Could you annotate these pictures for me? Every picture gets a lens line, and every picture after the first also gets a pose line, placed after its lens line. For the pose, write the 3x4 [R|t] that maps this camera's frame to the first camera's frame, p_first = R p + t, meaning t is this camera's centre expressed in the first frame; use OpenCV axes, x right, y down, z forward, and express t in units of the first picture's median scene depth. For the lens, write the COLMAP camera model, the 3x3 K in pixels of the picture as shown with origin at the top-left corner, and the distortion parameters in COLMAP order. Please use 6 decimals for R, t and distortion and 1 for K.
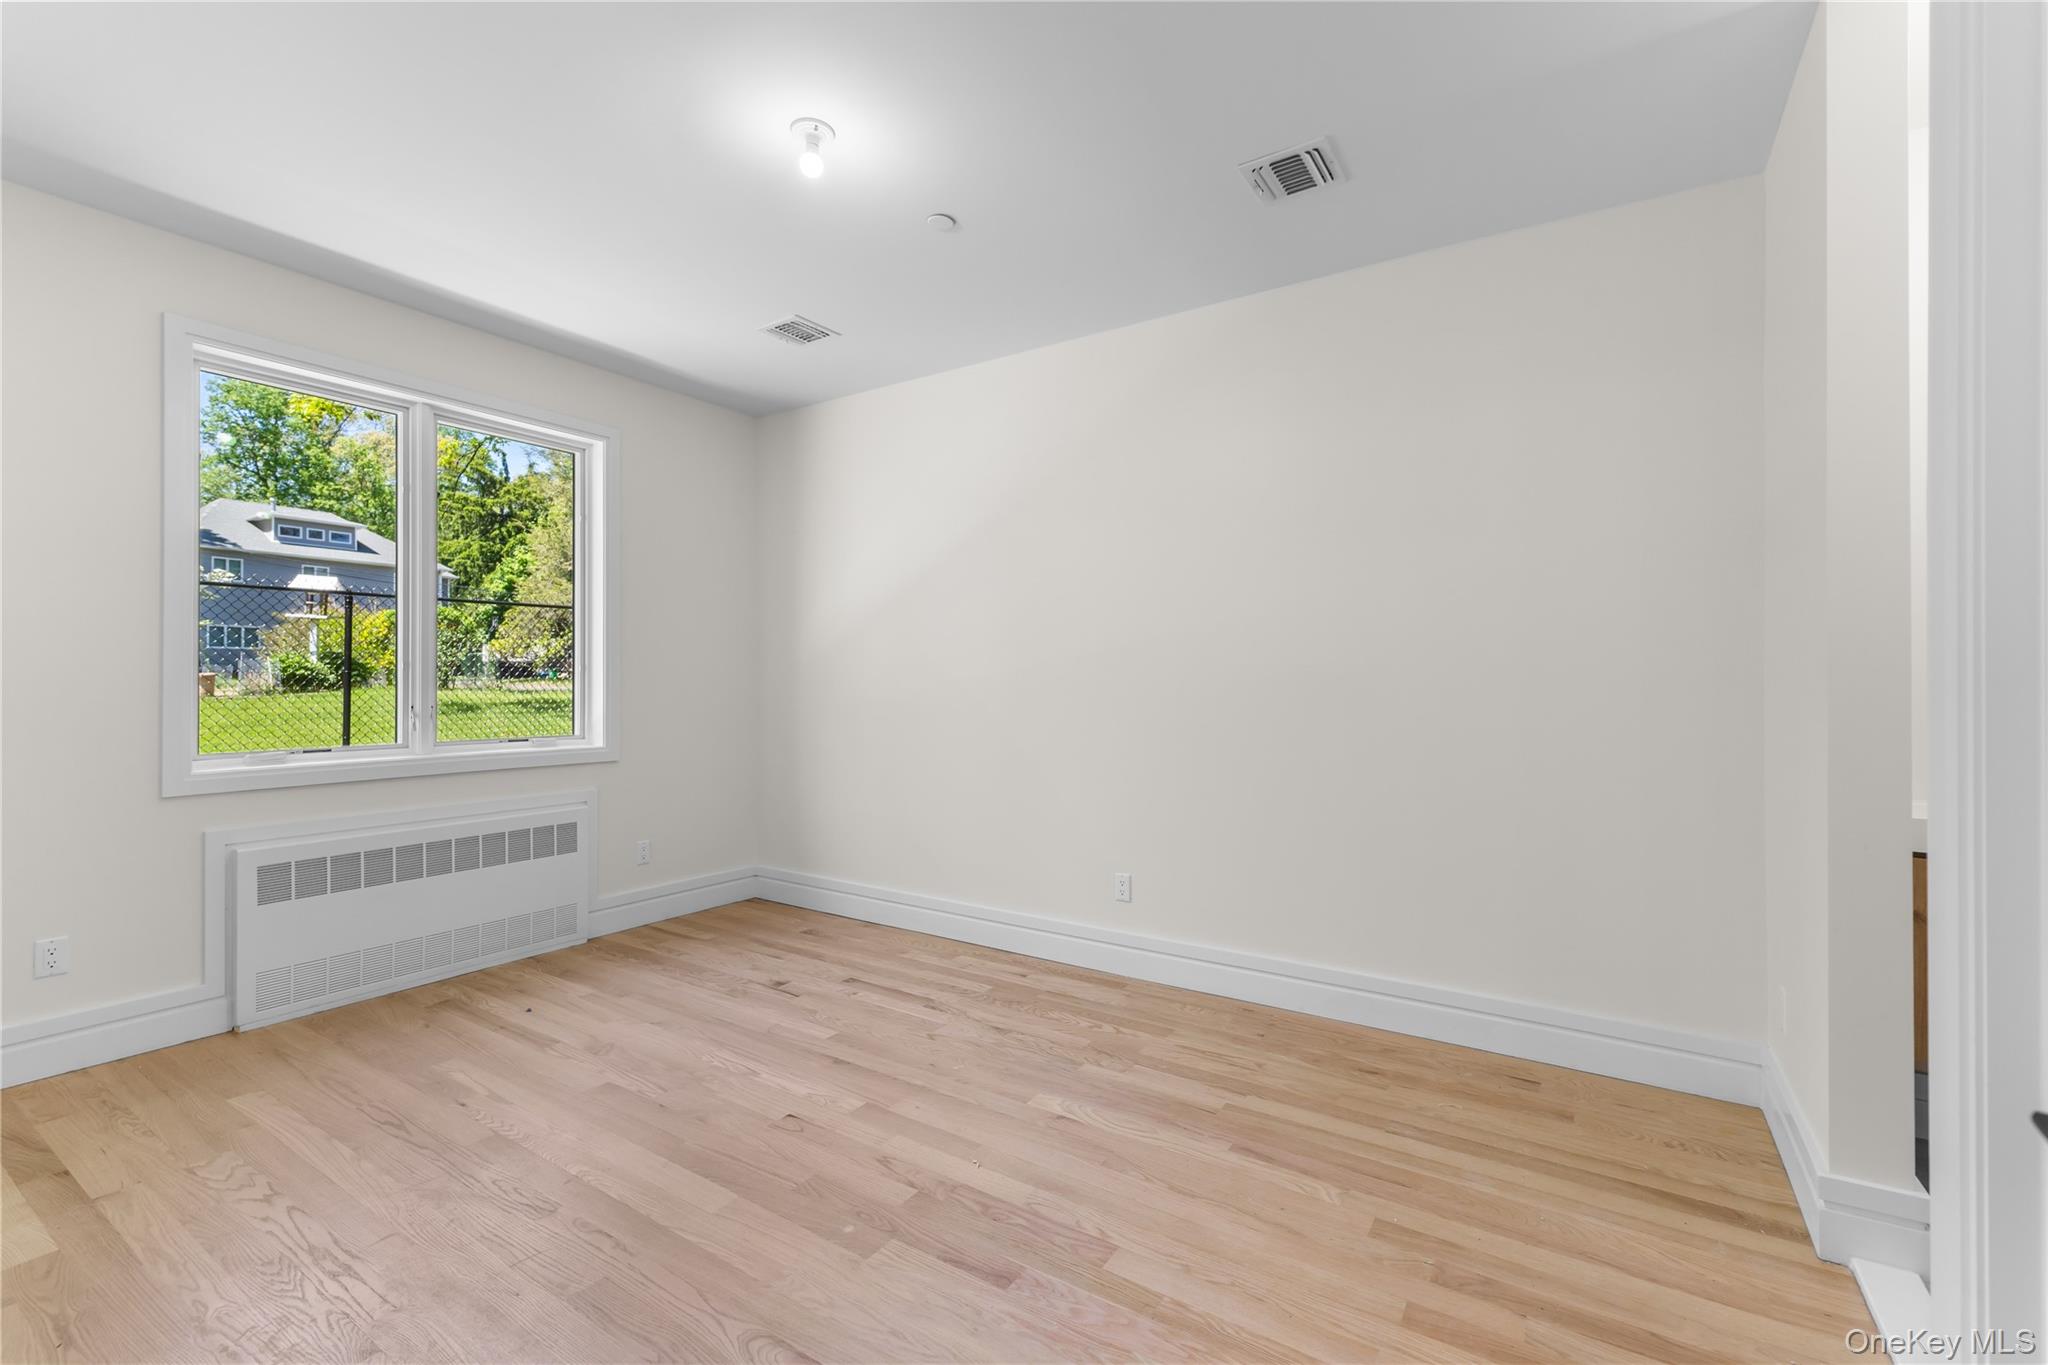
lens RADIAL K [[881.5, 0, 1024.0], [0, 881.5, 682.5], [0, 0, 1]] dist [-0.000527, -0.000125]
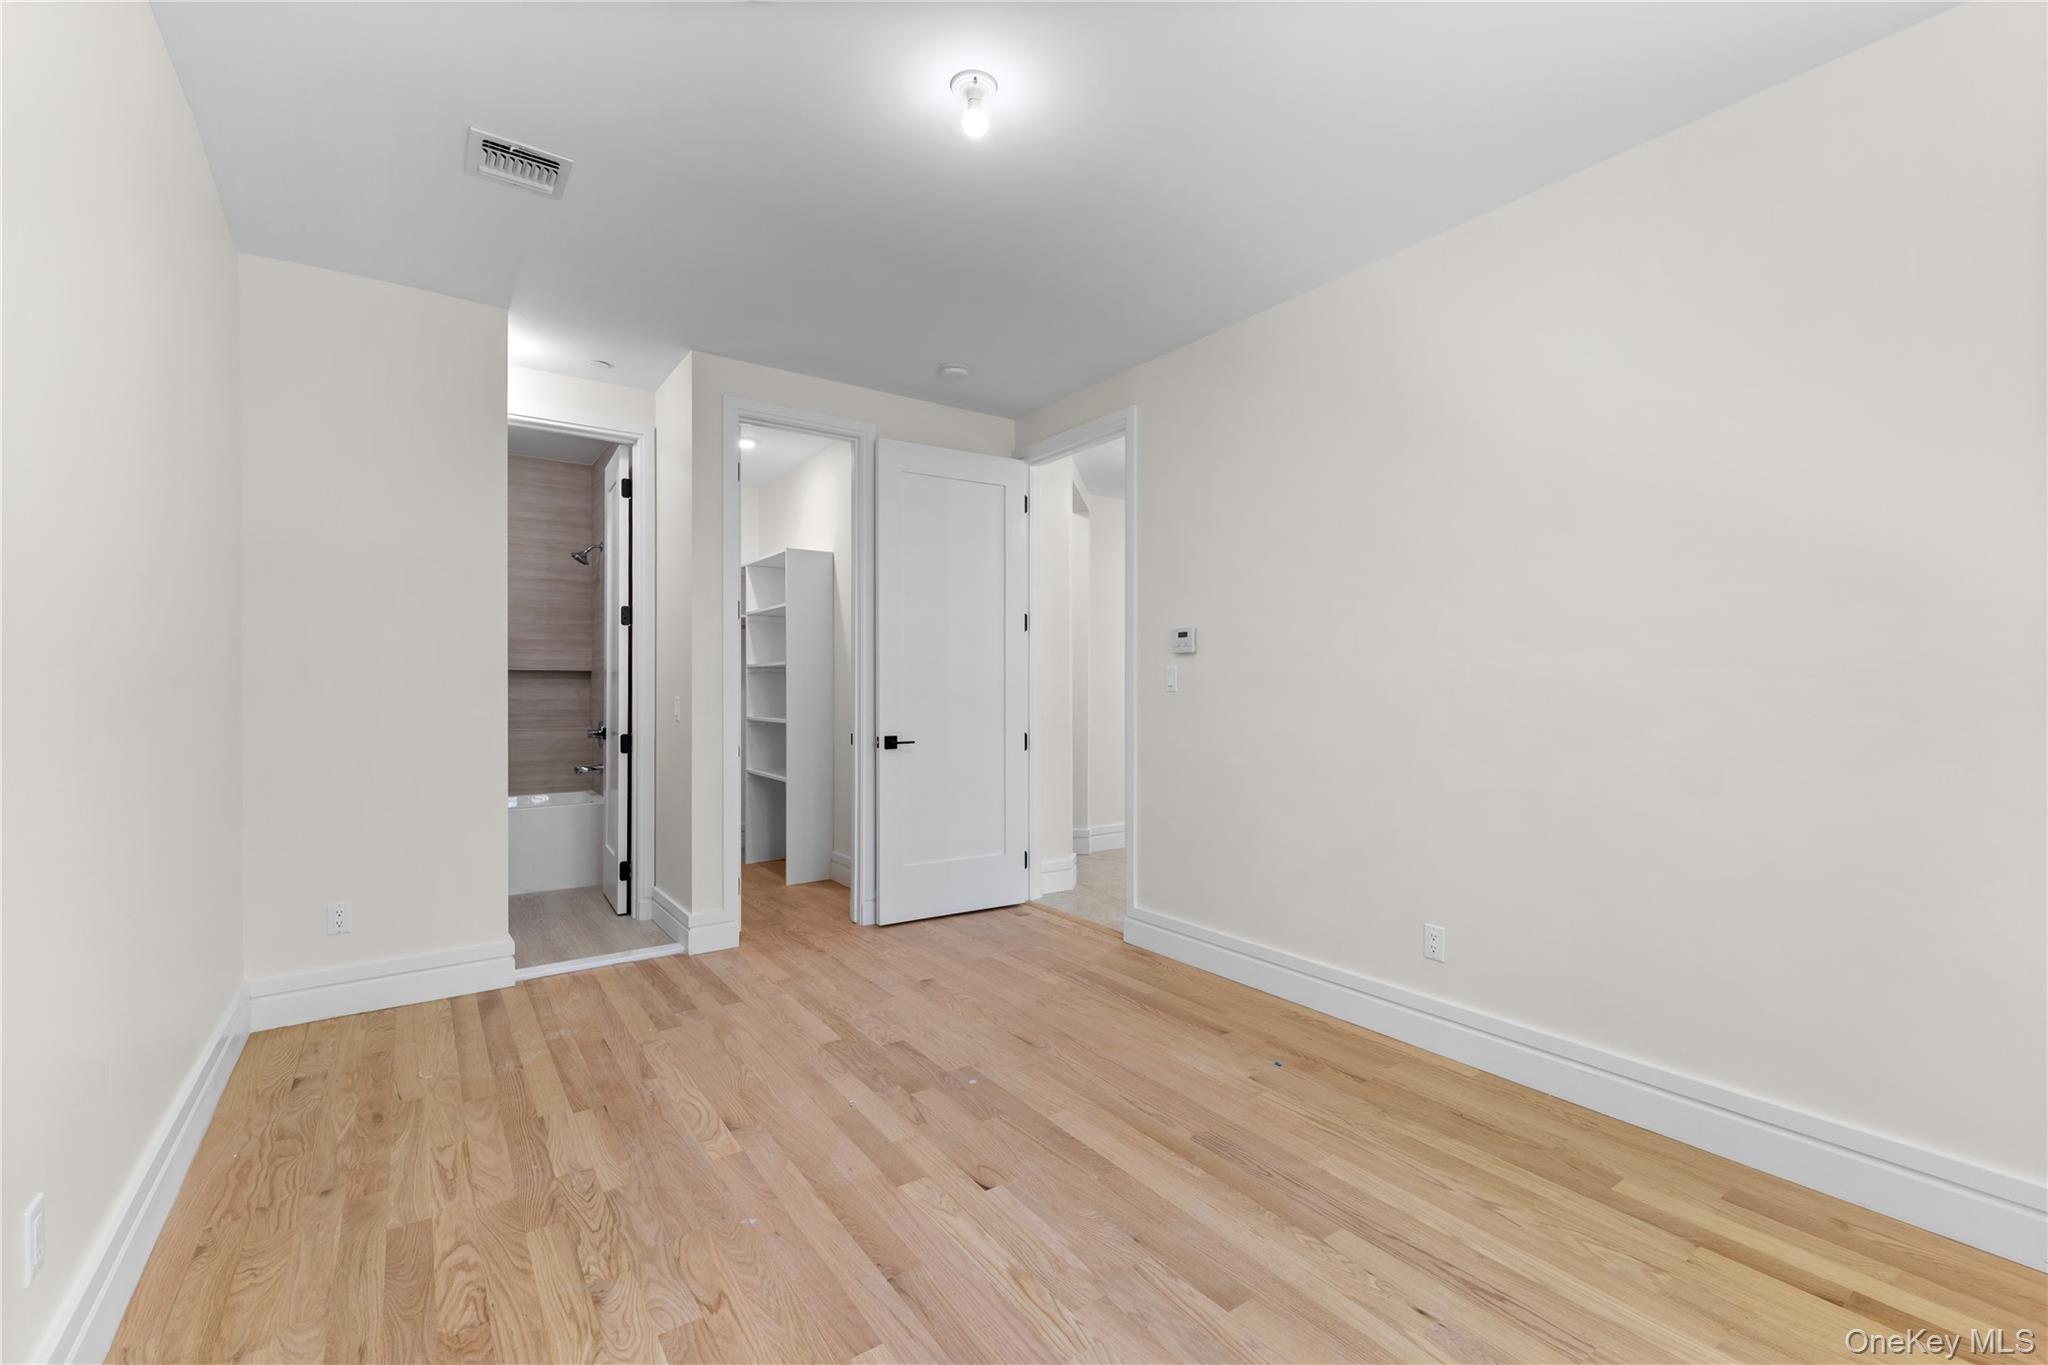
lens RADIAL K [[881.5, 0, 1024.0], [0, 881.5, 682.5], [0, 0, 1]] dist [-0.000527, -0.000125]
pose [[-0.933928, -0.003125, 0.357448, -0.635333], [-0.004440, 0.999986, -0.002859, -0.003295], [-0.357434, -0.004257, -0.933929, 1.876814]]
